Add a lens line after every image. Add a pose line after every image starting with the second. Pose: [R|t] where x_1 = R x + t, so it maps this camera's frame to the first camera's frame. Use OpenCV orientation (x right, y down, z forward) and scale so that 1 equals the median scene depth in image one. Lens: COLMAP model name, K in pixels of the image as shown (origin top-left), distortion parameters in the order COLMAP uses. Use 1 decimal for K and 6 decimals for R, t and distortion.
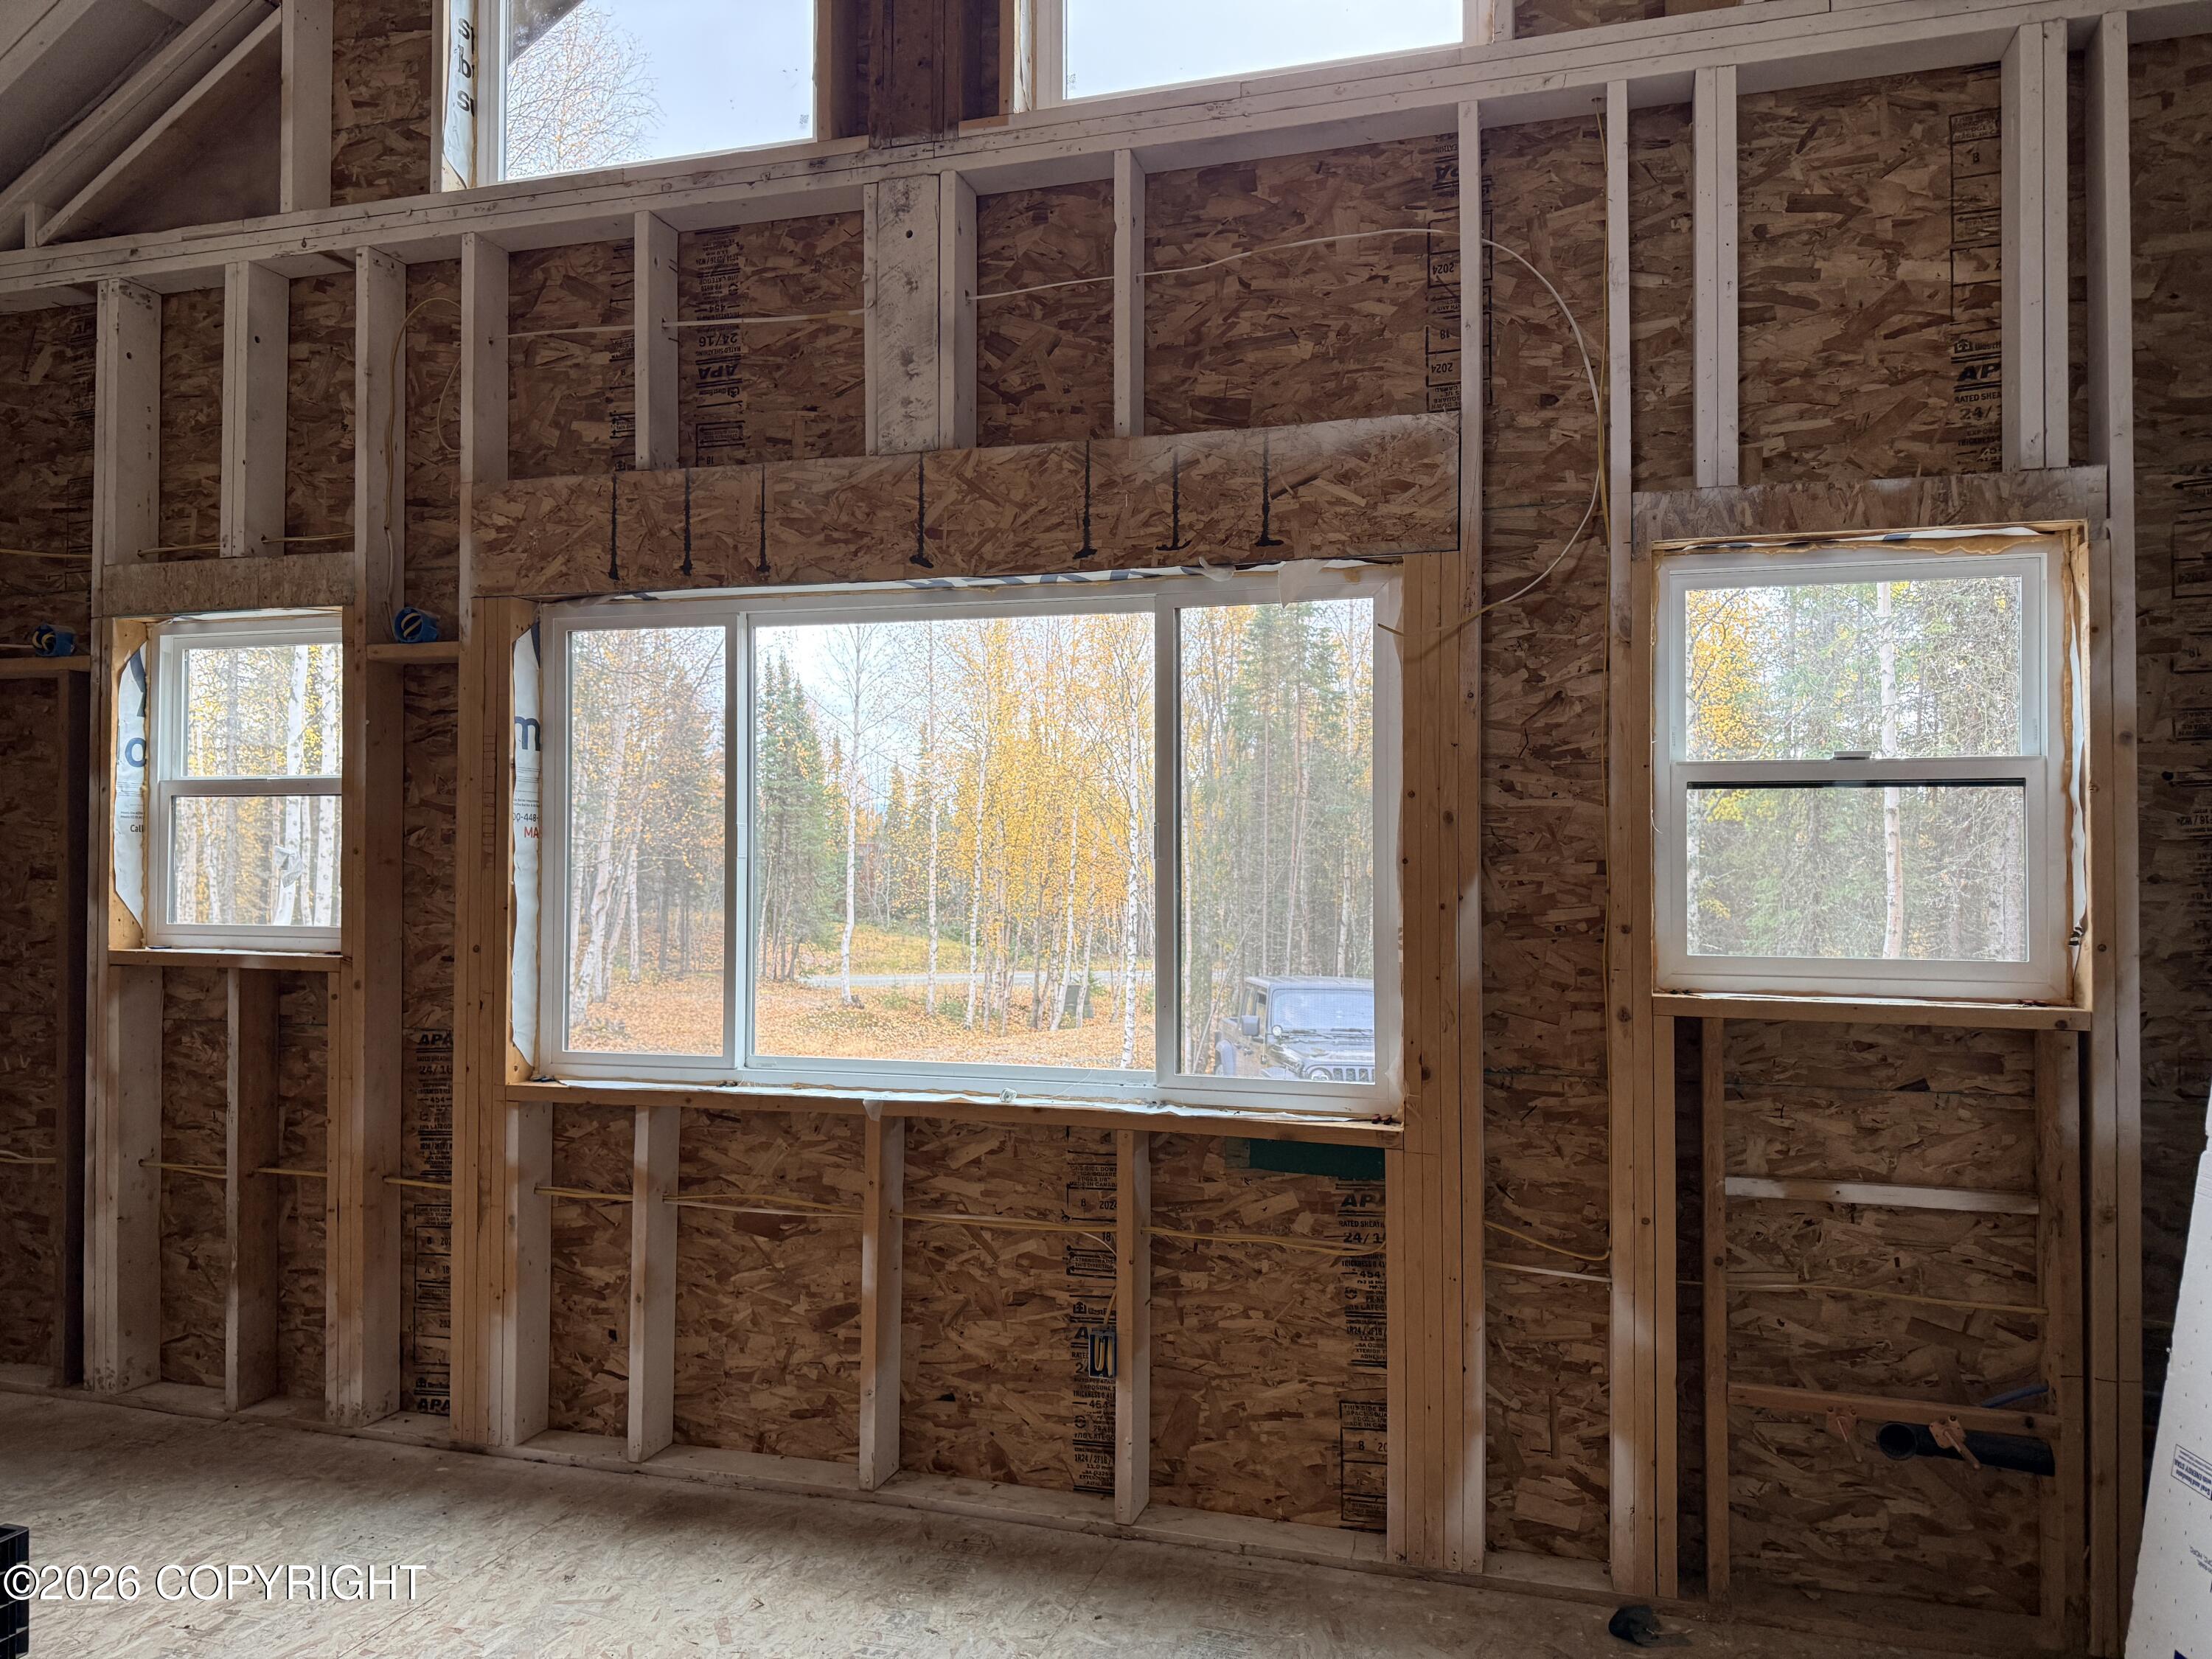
lens RADIAL K [[1586.1, 0, 1114.1], [0, 1586.1, 830.9], [0, 0, 1]] dist [0.044075, -0.042472]
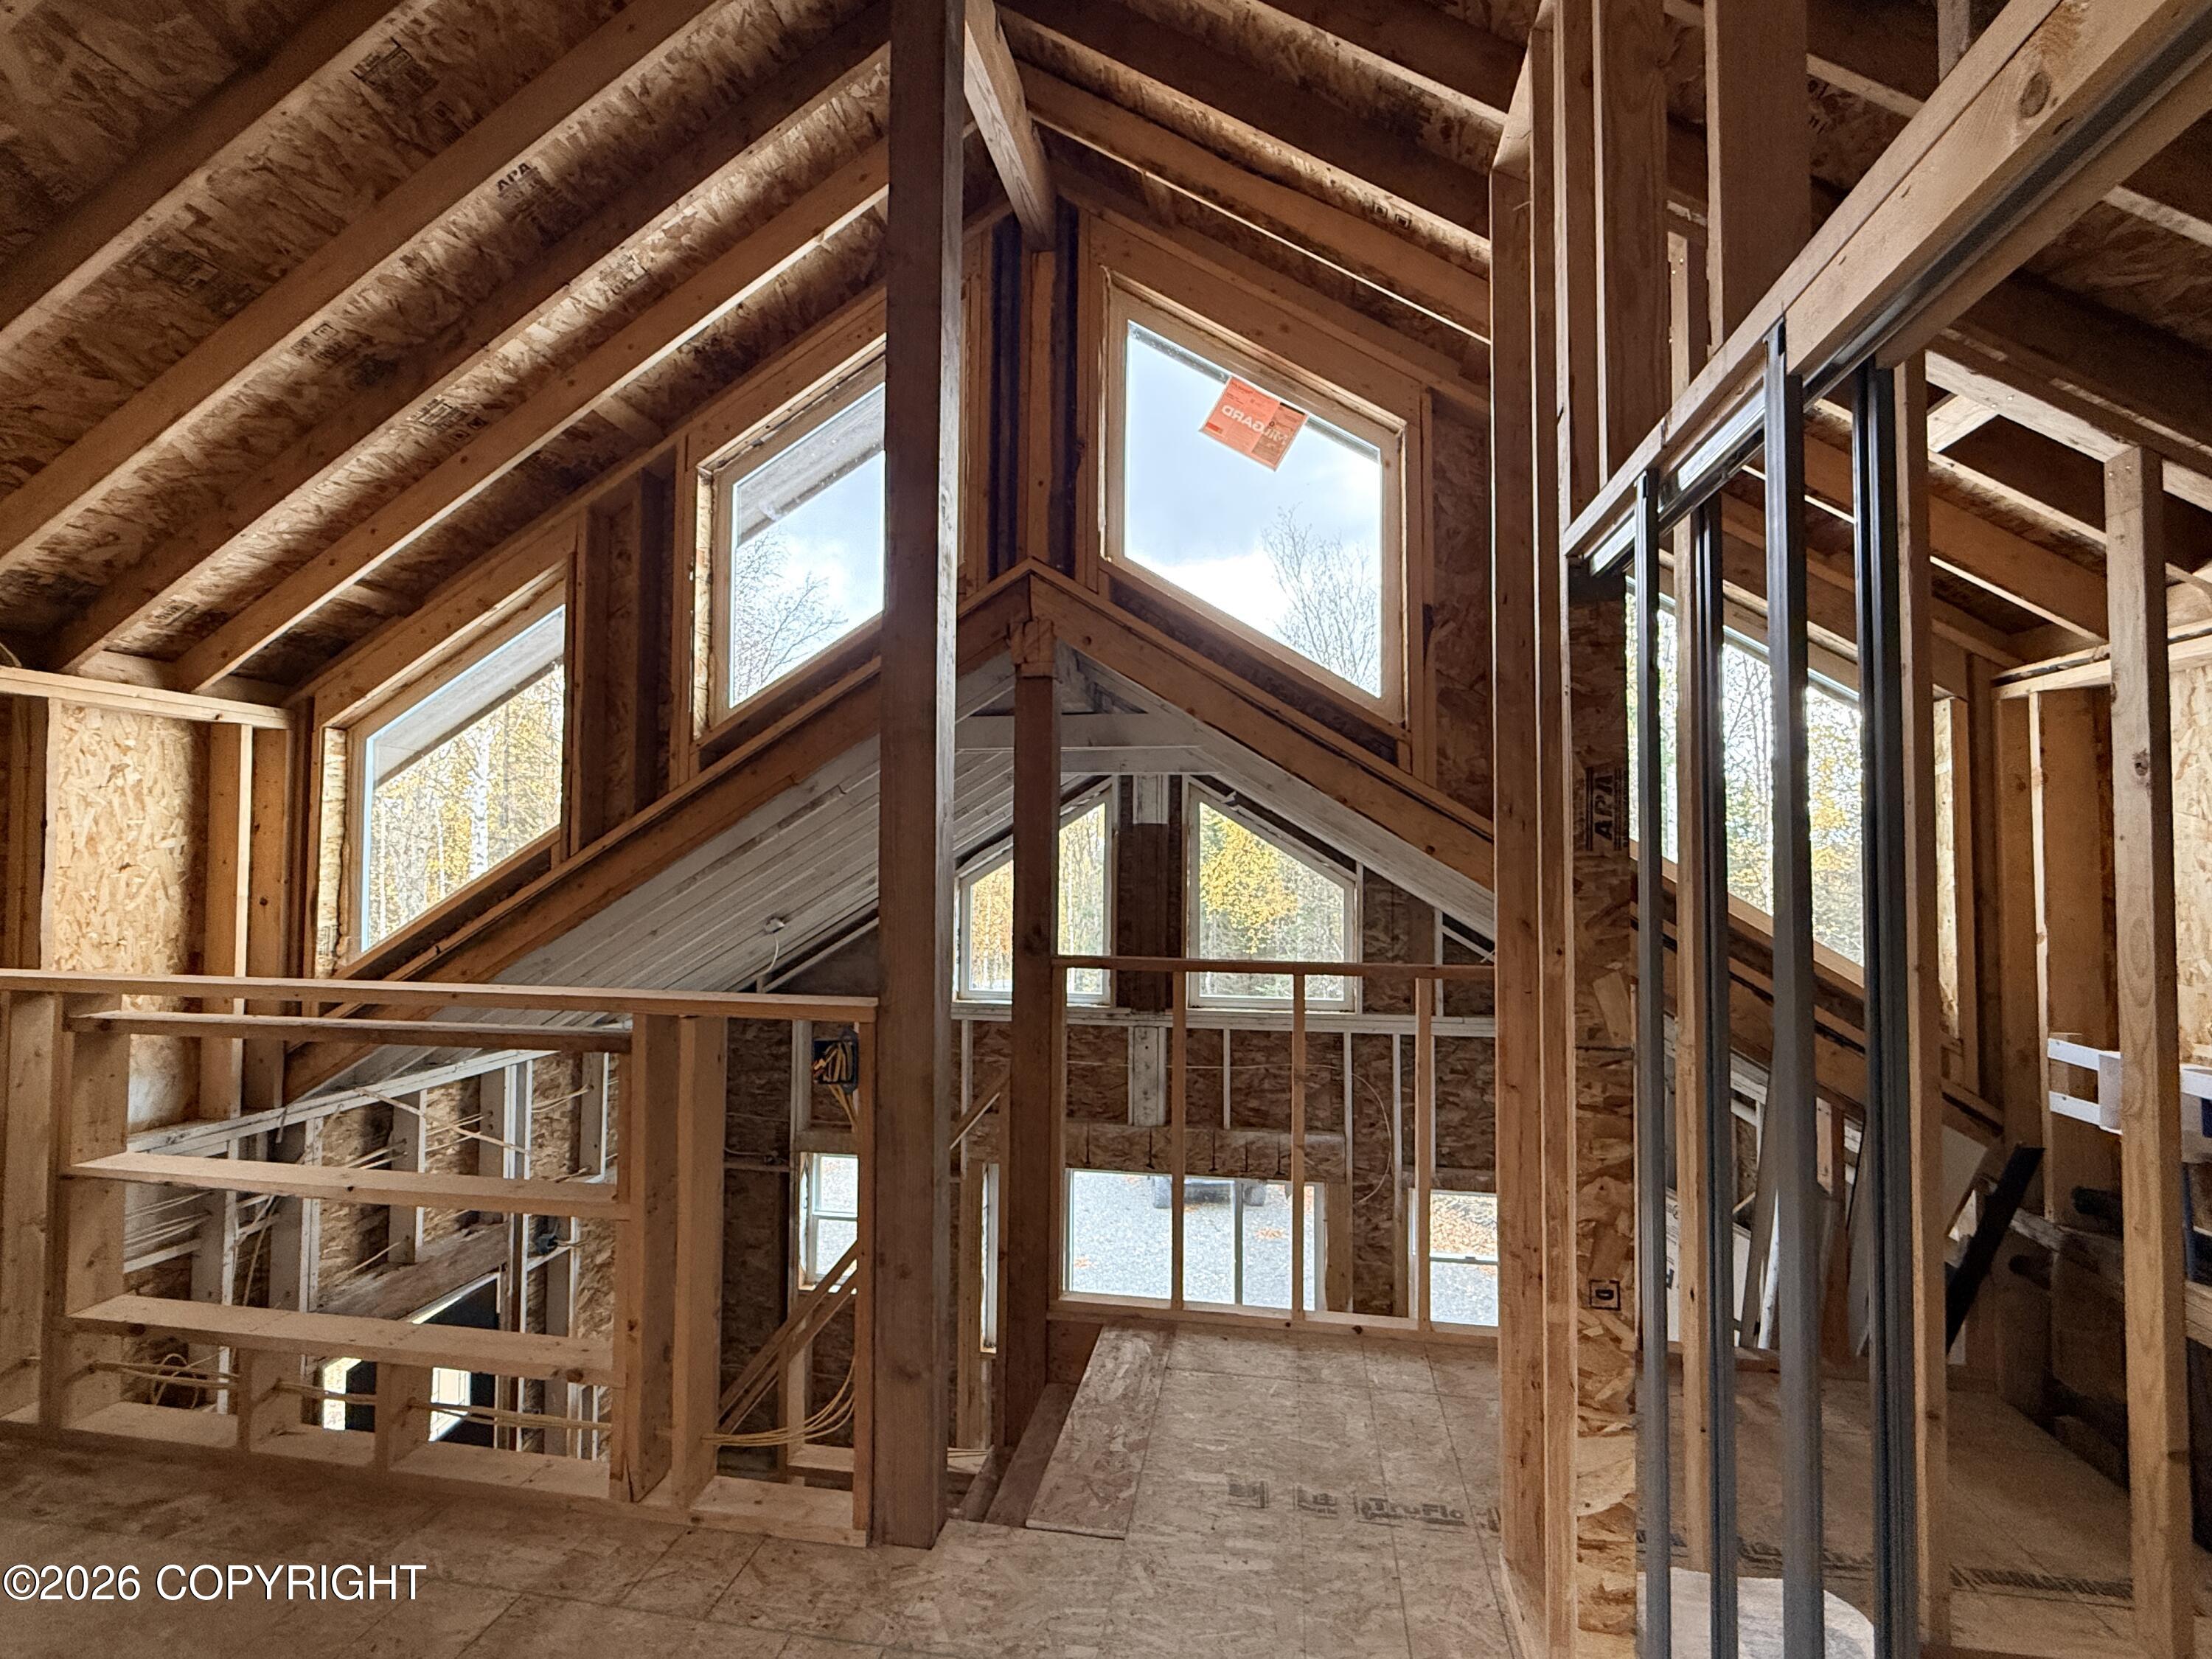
lens RADIAL K [[1042.0, 0, 1100.8], [0, 1042.0, 831.5], [0, 0, 1]] dist [0.002748, 0.002868]
pose [[0.992276, 0.009704, 0.123668, -0.435657], [-0.006392, 0.999611, -0.027145, -0.699296], [-0.123883, 0.026145, 0.991952, -0.802191]]
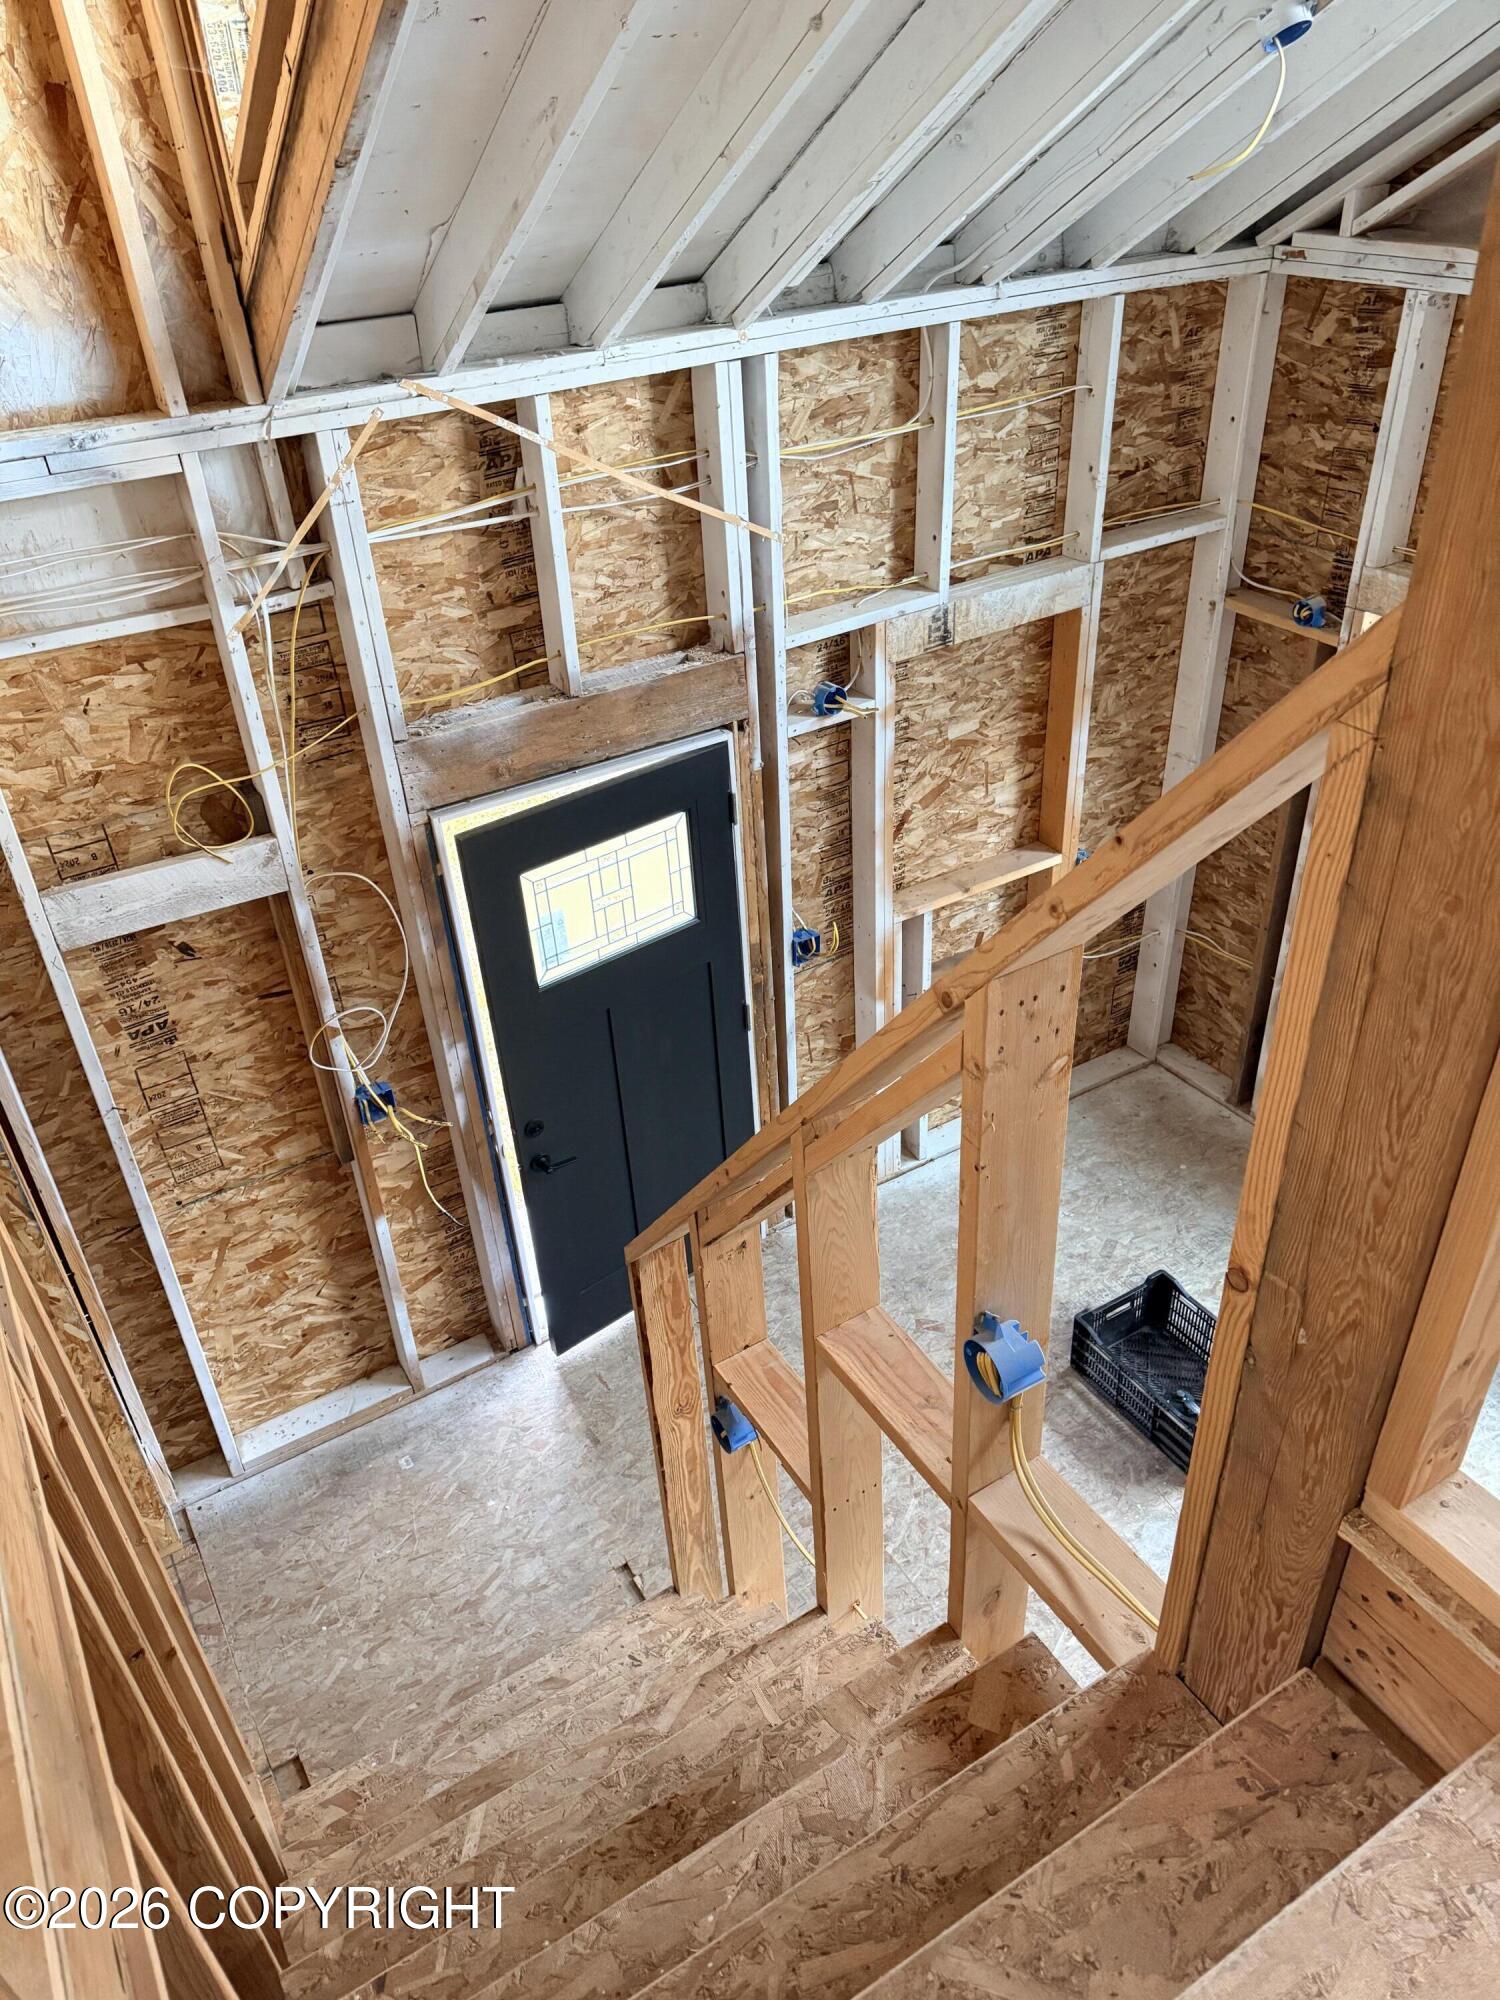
lens RADIAL K [[1434.1, 0, 762.8], [0, 1434.1, 997.9], [0, 0, 1]] dist [0.044075, -0.042472]
pose [[0.752153, 0.331977, -0.569261, -0.305299], [0.050328, 0.832379, 0.551917, -0.599852], [0.657064, -0.443776, 0.609368, -0.076313]]
